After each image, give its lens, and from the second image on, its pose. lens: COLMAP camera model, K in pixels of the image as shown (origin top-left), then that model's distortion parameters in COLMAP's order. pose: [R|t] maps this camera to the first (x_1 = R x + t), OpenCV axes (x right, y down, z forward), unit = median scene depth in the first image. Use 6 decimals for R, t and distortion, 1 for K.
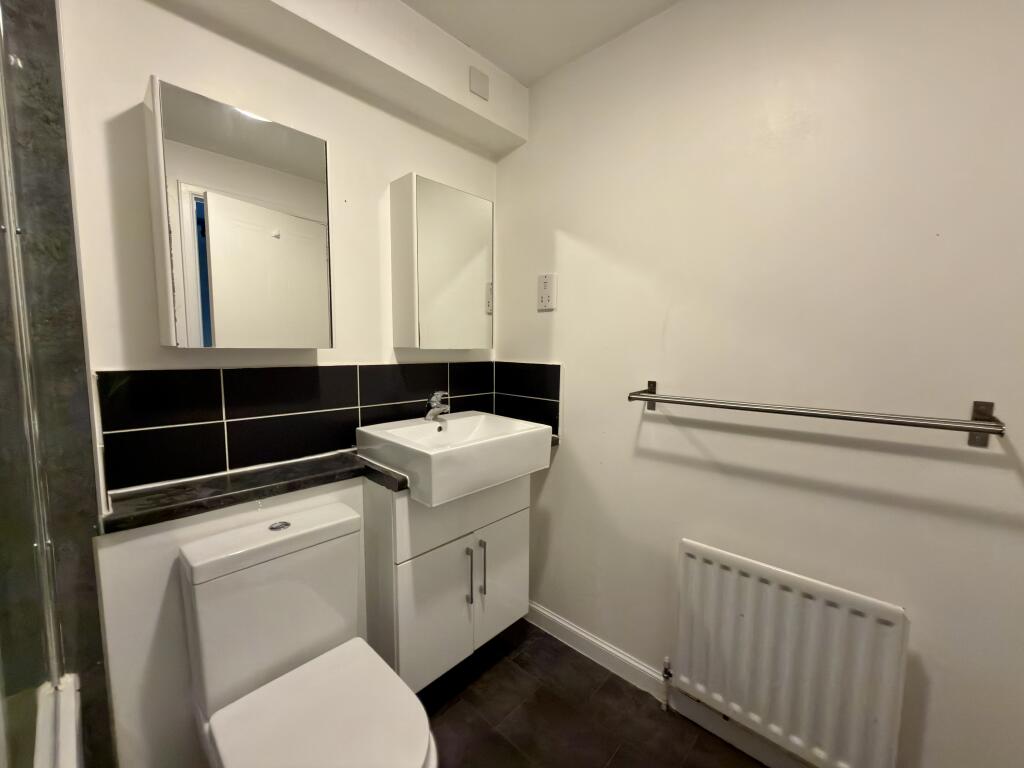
lens RADIAL K [[410.9, 0, 511.8], [0, 410.9, 386.2], [0, 0, 1]] dist [0.003211, 0.000305]
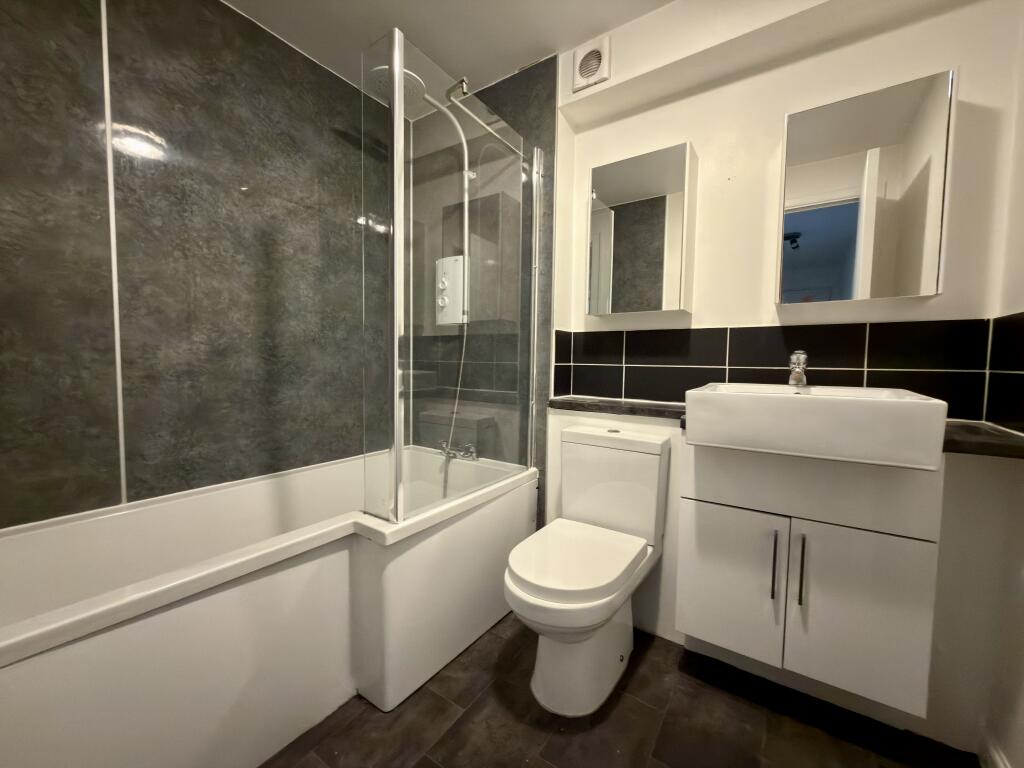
lens RADIAL K [[410.9, 0, 511.7], [0, 410.9, 383.2], [0, 0, 1]] dist [0.003211, 0.000305]
pose [[0.151103, 0.048800, -0.987313, 0.623493], [-0.105698, 0.993852, 0.032946, 0.121421], [0.982851, 0.099378, 0.155332, 0.305871]]
